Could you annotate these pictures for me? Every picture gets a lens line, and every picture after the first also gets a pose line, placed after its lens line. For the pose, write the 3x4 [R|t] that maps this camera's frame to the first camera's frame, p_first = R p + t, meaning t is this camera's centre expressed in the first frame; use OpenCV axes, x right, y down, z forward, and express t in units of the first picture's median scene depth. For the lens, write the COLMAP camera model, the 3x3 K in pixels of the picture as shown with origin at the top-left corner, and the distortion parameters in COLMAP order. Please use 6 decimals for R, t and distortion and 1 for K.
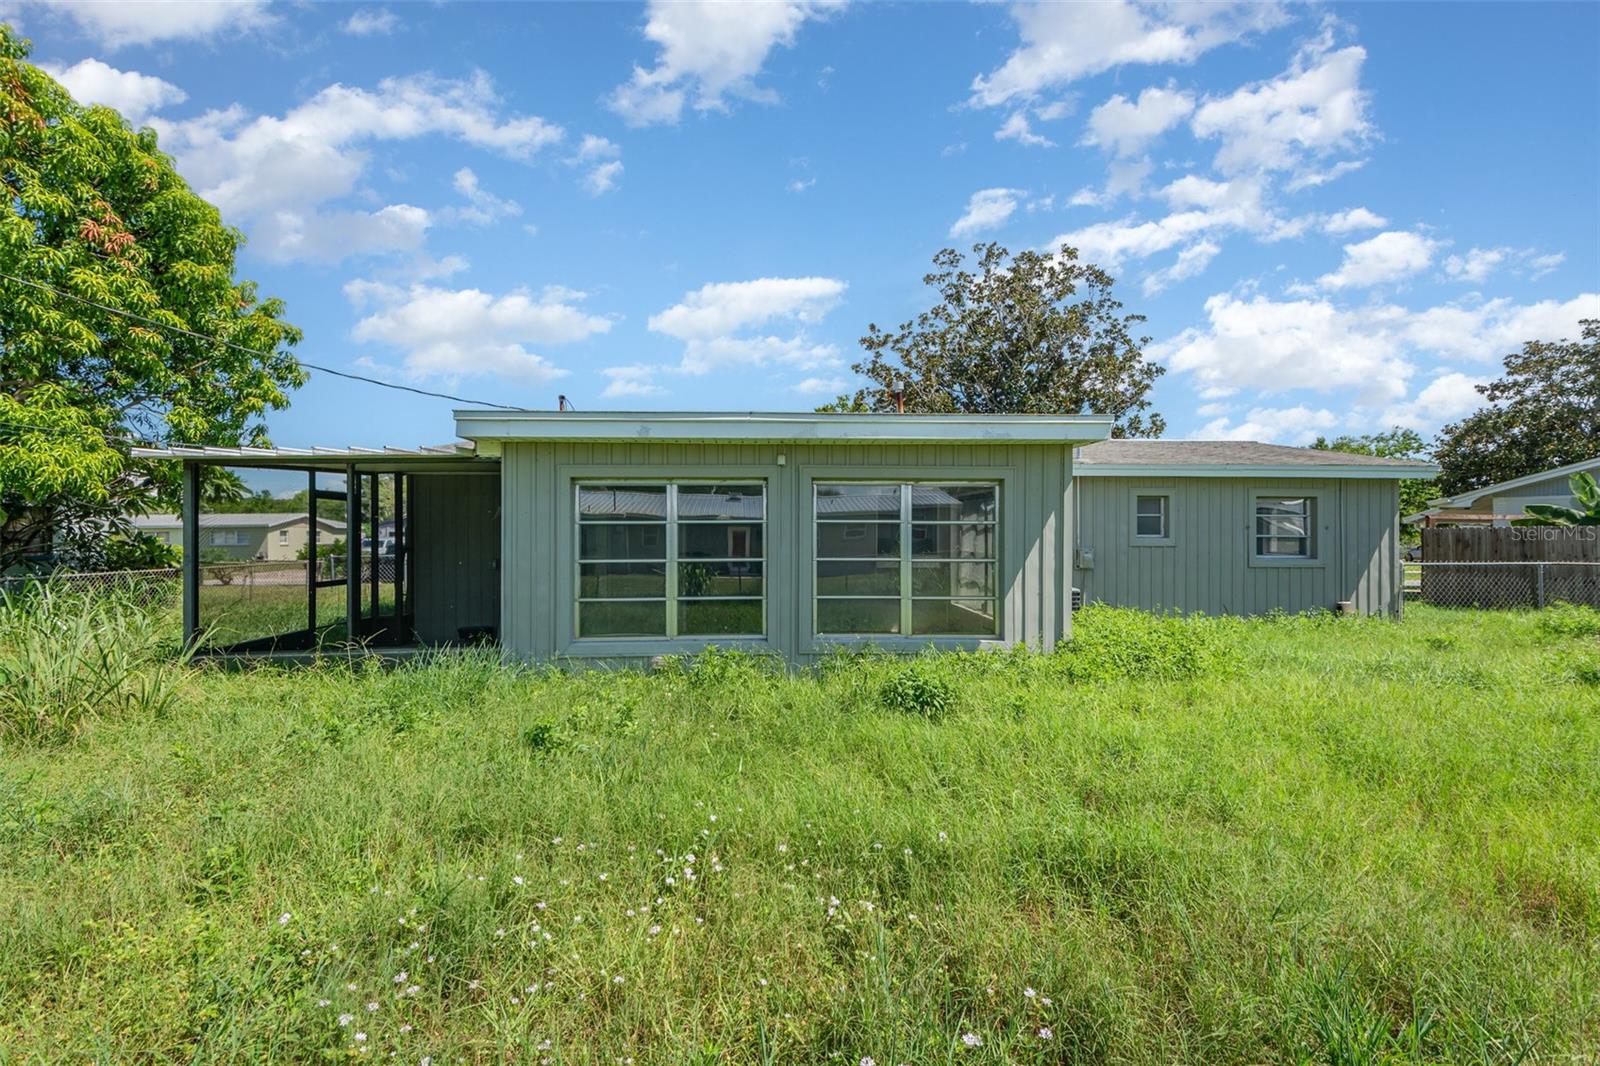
lens RADIAL K [[709.9, 0, 798.1], [0, 709.9, 552.6], [0, 0, 1]] dist [-0.000550, -0.008074]
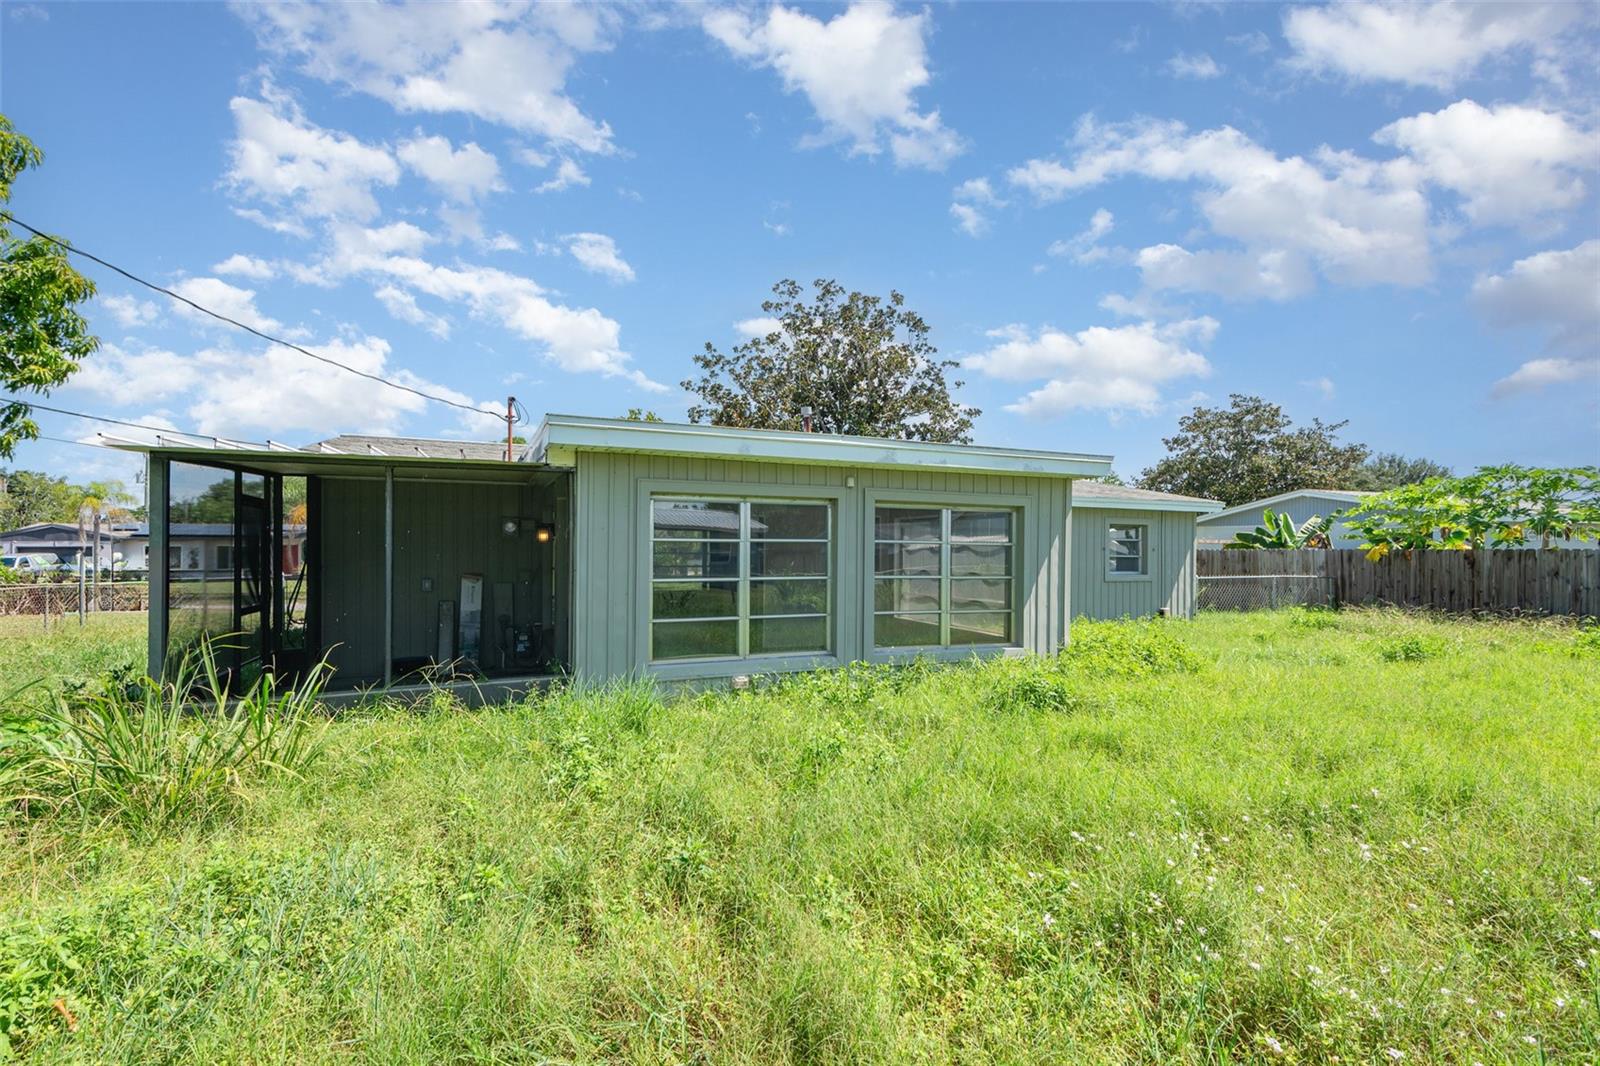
lens RADIAL K [[709.3, 0, 796.9], [0, 709.3, 569.7], [0, 0, 1]] dist [0.001834, -0.008140]
pose [[0.939560, -0.003057, 0.342369, -0.285184], [0.003113, 0.999995, 0.000384, -0.001146], [-0.342369, 0.000705, 0.939565, 0.025403]]
